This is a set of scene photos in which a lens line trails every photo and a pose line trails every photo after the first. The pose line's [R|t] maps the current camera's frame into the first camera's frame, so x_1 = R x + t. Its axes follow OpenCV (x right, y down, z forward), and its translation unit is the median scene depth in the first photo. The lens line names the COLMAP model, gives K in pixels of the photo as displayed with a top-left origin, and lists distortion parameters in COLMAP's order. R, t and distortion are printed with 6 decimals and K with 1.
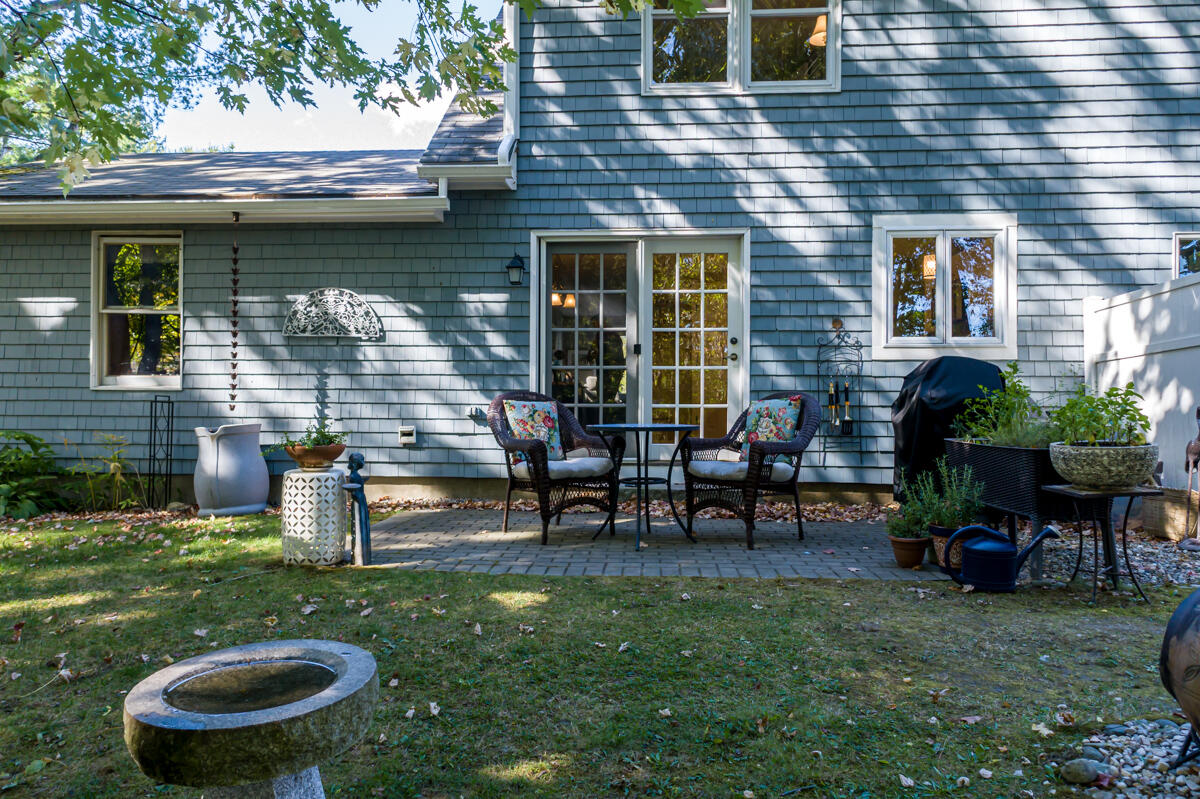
lens RADIAL K [[818.2, 0, 604.2], [0, 818.2, 402.7], [0, 0, 1]] dist [-0.008586, 0.010817]
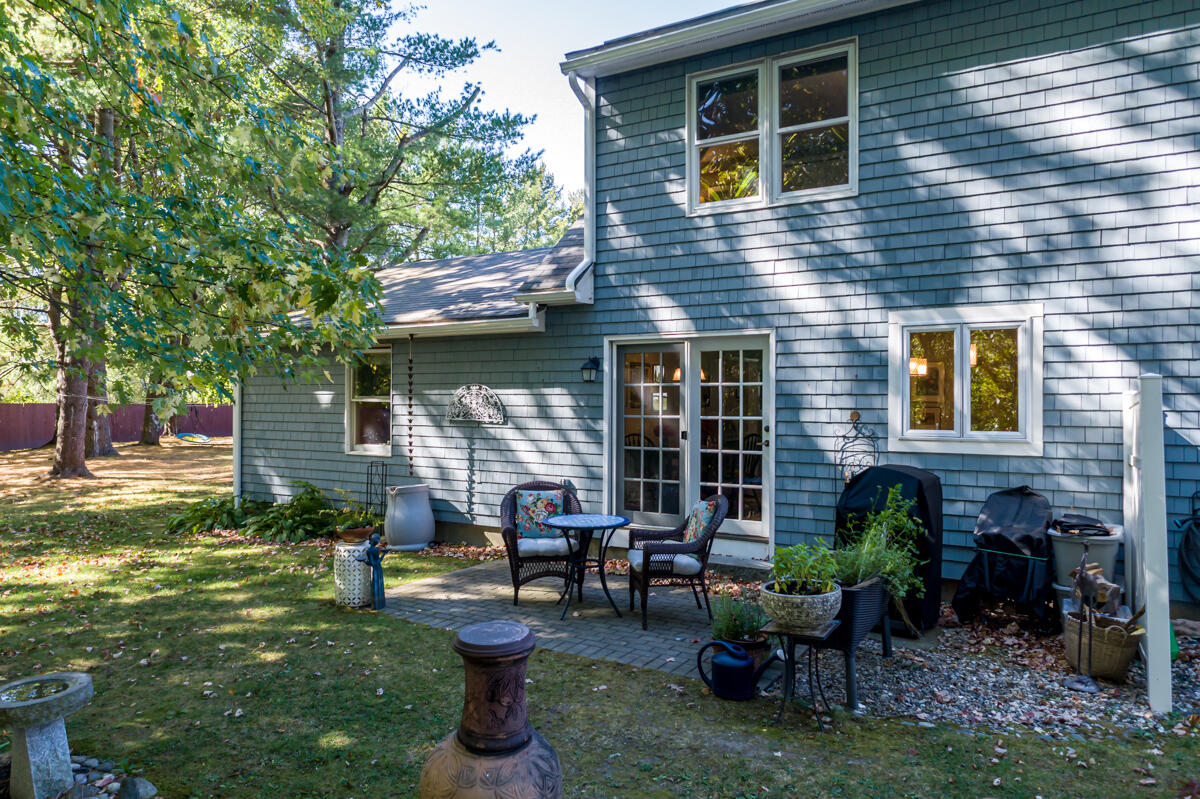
lens RADIAL K [[818.2, 0, 600.7], [0, 818.2, 400.7], [0, 0, 1]] dist [-0.008586, 0.010817]
pose [[0.882943, -0.001675, -0.469476, 0.476723], [0.000775, 0.999997, -0.002111, -0.111106], [0.469479, 0.001500, 0.882943, -0.080603]]
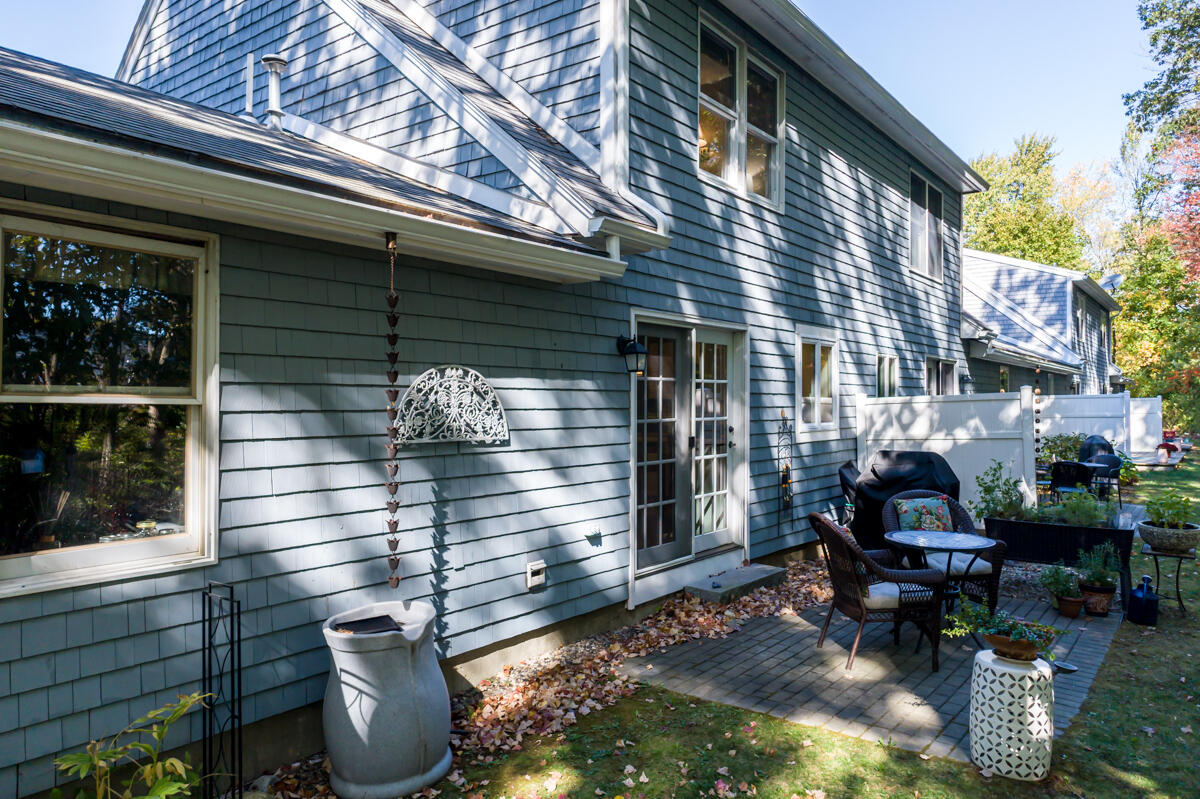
lens RADIAL K [[818.2, 0, 599.7], [0, 818.2, 395.9], [0, 0, 1]] dist [-0.008586, 0.010817]
pose [[0.553790, 0.000624, 0.832656, -0.810647], [-0.005188, 0.999983, 0.002701, -0.119755], [-0.832640, -0.005816, 0.553784, 0.553080]]
